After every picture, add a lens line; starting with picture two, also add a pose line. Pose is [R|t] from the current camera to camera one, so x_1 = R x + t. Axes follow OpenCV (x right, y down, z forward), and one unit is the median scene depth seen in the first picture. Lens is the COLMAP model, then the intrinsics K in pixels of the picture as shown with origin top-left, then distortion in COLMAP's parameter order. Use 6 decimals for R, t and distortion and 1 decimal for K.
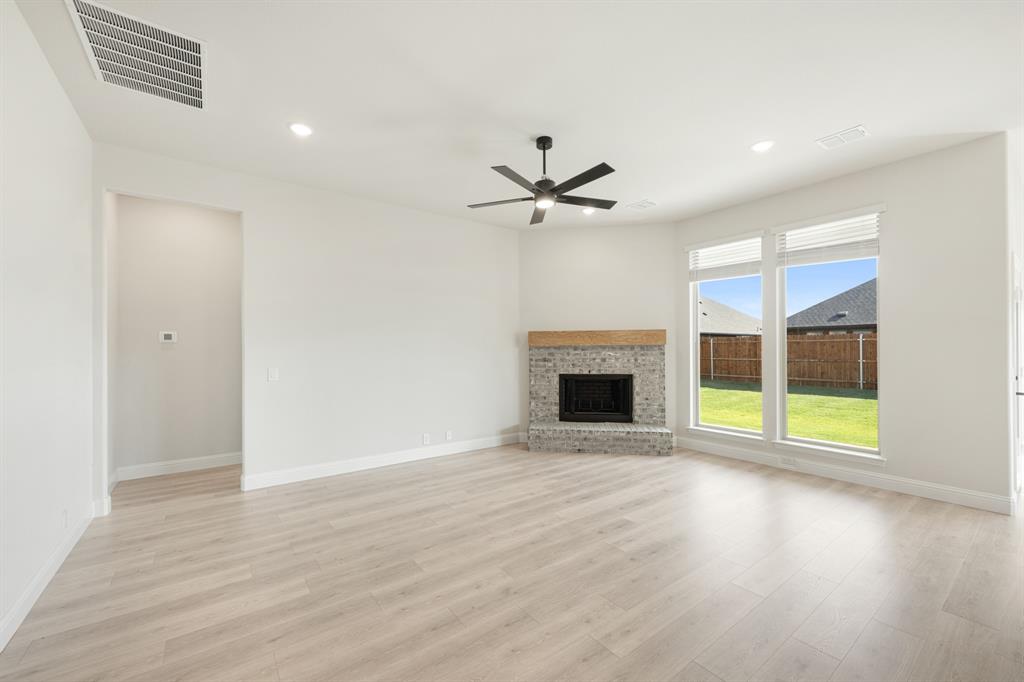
lens RADIAL K [[412.1, 0, 514.1], [0, 412.1, 348.0], [0, 0, 1]] dist [0.003005, 0.000500]
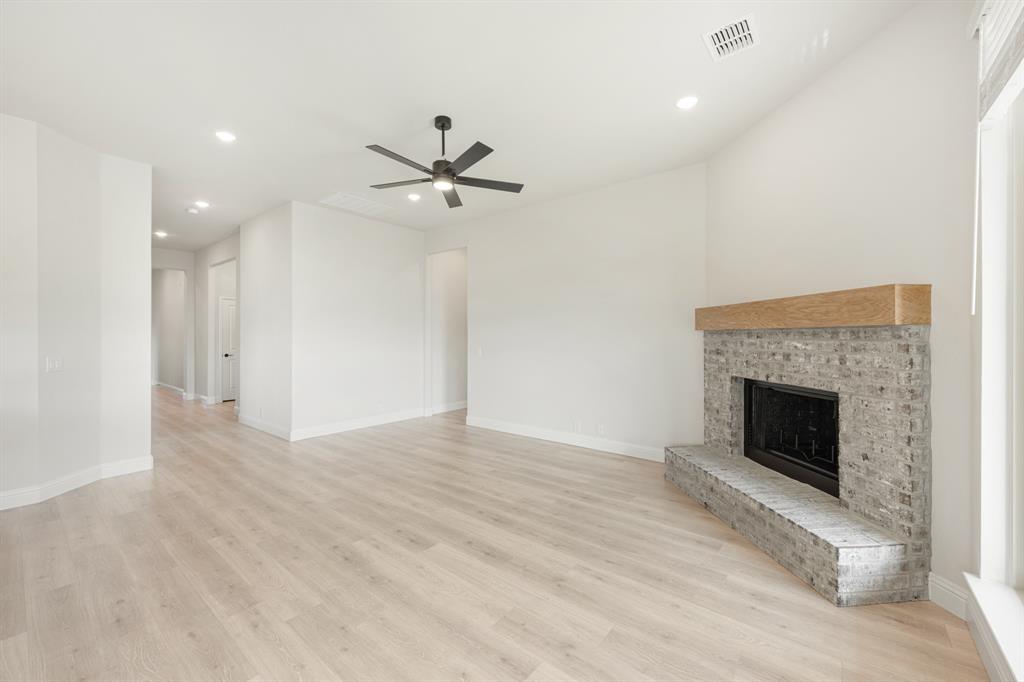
lens RADIAL K [[412.1, 0, 509.0], [0, 412.1, 336.0], [0, 0, 1]] dist [0.003005, 0.000500]
pose [[0.231122, 0.005148, -0.972911, 0.637576], [0.006742, 0.999954, 0.006892, -0.002419], [0.972901, -0.008152, 0.231077, 0.555131]]
